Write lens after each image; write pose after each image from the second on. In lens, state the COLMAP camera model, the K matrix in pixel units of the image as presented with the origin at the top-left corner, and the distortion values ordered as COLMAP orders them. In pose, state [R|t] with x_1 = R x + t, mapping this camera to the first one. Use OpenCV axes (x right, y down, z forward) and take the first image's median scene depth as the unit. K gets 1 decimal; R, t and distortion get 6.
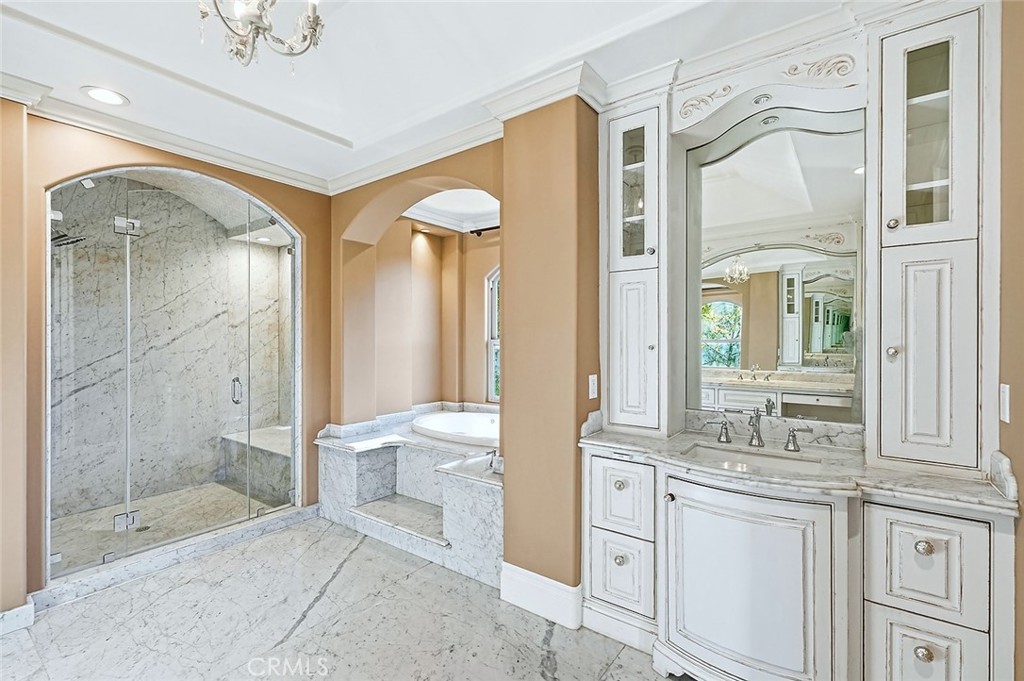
lens RADIAL K [[452.4, 0, 507.1], [0, 452.4, 339.8], [0, 0, 1]] dist [0.000792, -0.000697]
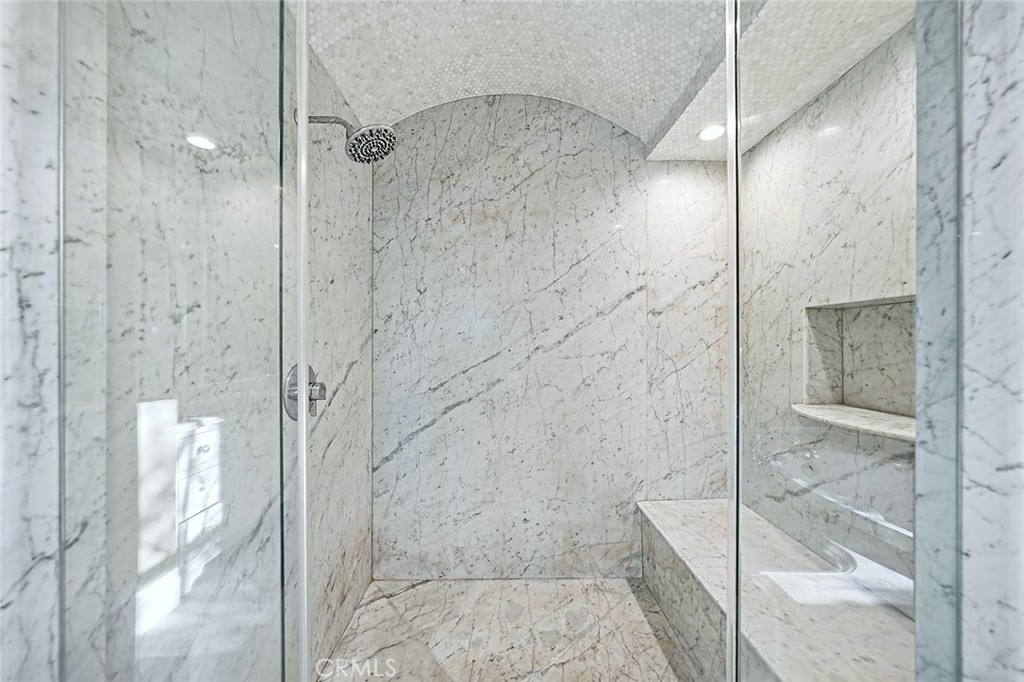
lens RADIAL K [[351.8, 0, 507.8], [0, 351.8, 339.0], [0, 0, 1]] dist [-0.002773, 0.000751]
pose [[0.591898, -0.001499, -0.806011, -0.526952], [-0.002378, 0.999991, -0.003607, 0.008067], [0.806009, 0.004052, 0.591889, 0.866459]]
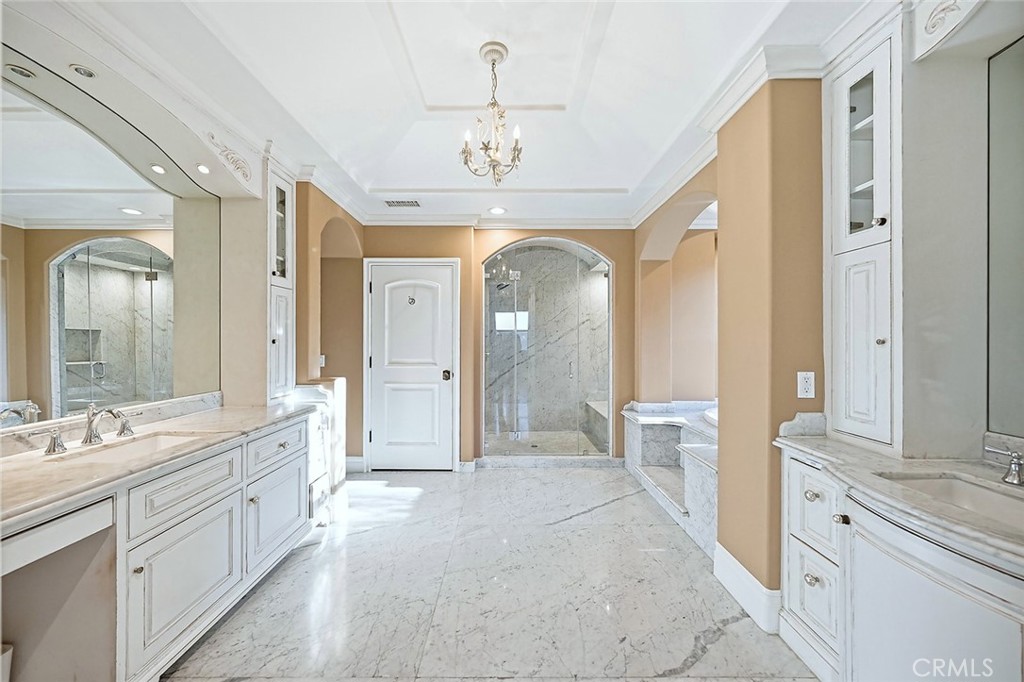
lens RADIAL K [[372.8, 0, 508.6], [0, 372.8, 340.4], [0, 0, 1]] dist [-0.001324, 0.000340]
pose [[0.608181, 0.002000, -0.793796, 0.293675], [-0.003169, 0.999995, 0.000092, 0.011158], [0.793792, 0.002460, 0.608184, 0.049637]]
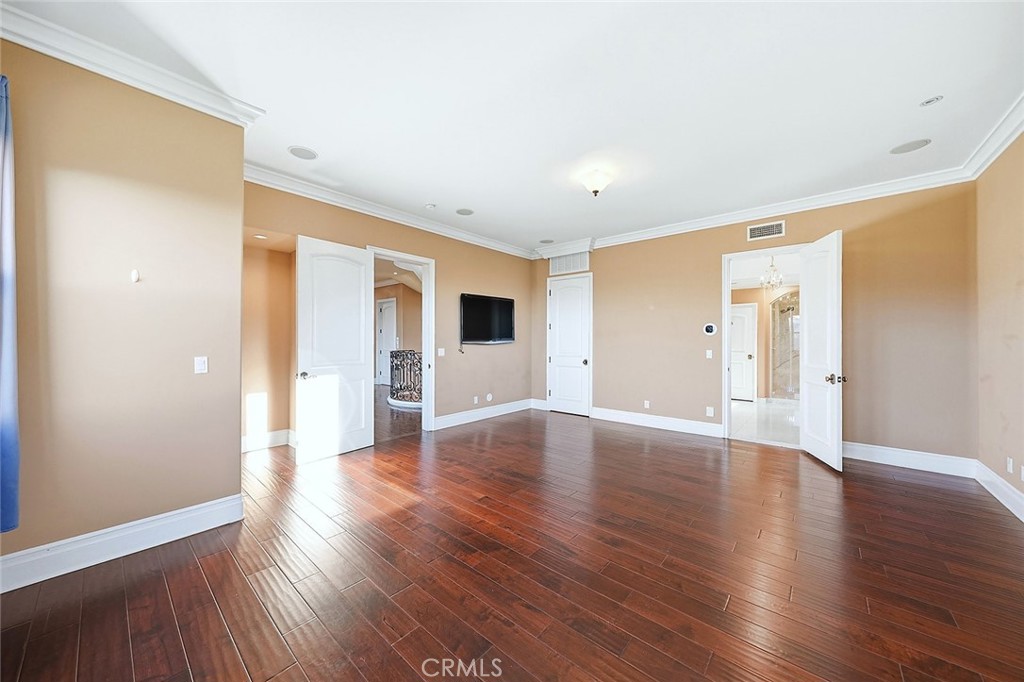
lens RADIAL K [[351.8, 0, 512.4], [0, 351.8, 342.0], [0, 0, 1]] dist [-0.002773, 0.000751]
pose [[-0.067998, 0.000389, -0.997685, 1.807401], [-0.005518, 0.999984, 0.000766, 0.022329], [0.997670, 0.005557, -0.067995, -0.883079]]
